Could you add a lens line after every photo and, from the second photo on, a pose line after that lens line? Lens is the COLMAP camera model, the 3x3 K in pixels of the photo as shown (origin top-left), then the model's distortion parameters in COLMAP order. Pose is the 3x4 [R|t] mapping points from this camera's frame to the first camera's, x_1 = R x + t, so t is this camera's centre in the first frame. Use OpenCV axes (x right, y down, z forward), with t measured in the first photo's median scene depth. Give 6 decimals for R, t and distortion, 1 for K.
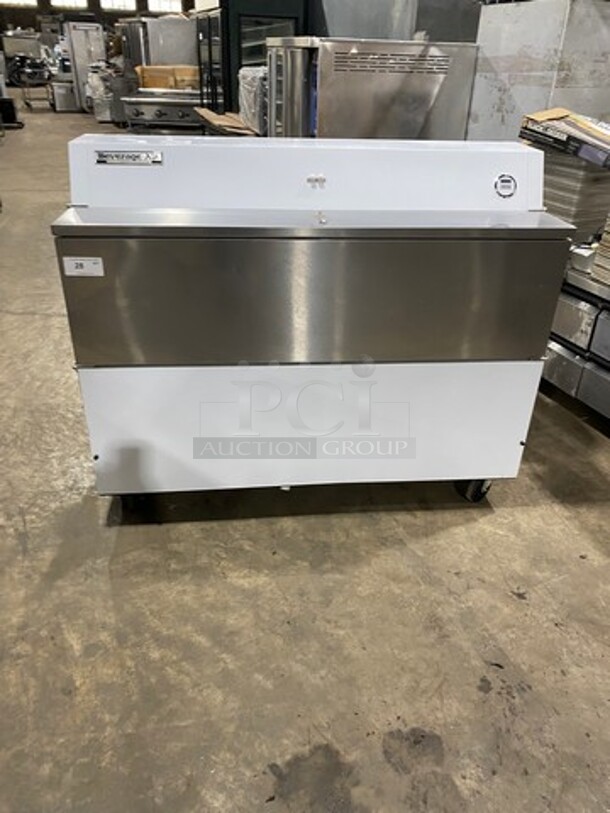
lens RADIAL K [[614.1, 0, 305.0], [0, 614.1, 406.5], [0, 0, 1]] dist [0.008727, -0.006829]
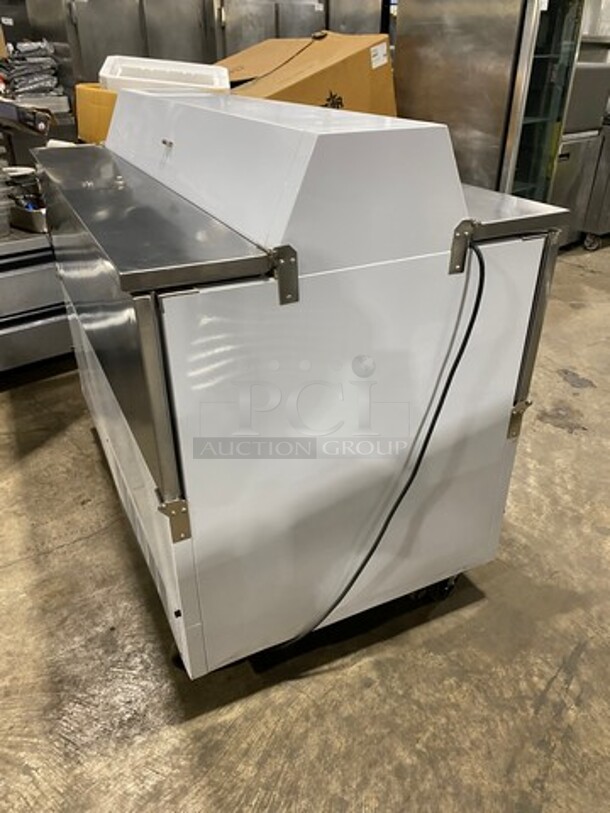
lens RADIAL K [[614.1, 0, 305.0], [0, 614.1, 406.5], [0, 0, 1]] dist [0.008727, -0.006829]
pose [[-0.342021, -0.490469, 0.801537, -0.767991], [0.462596, 0.654581, 0.597937, -0.558885], [-0.817940, 0.575295, 0.003009, 1.050958]]
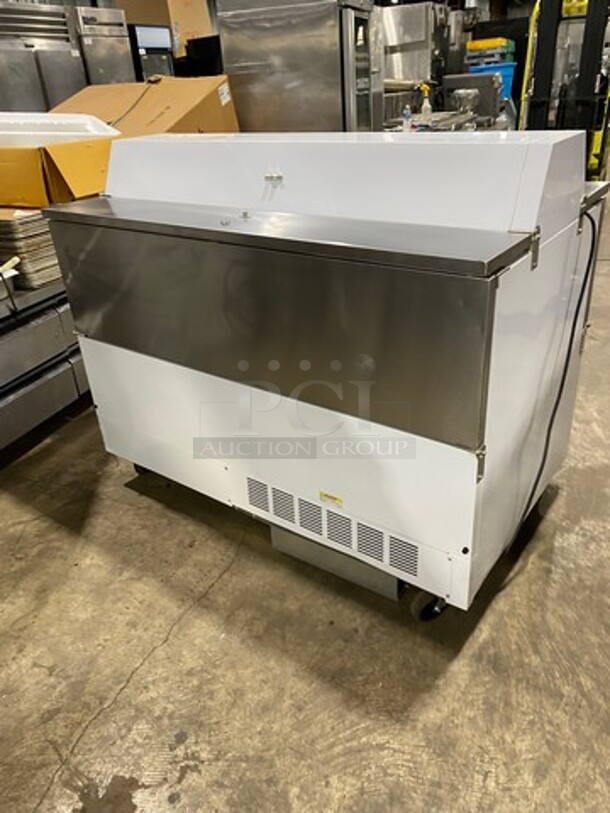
lens RADIAL K [[616.4, 0, 308.2], [0, 616.4, 388.7], [0, 0, 1]] dist [0.005589, 0.005789]
pose [[-0.741377, -0.287857, 0.606216, -0.592729], [0.367560, 0.581618, 0.725686, -0.812869], [-0.561480, 0.760828, -0.325393, 1.452622]]
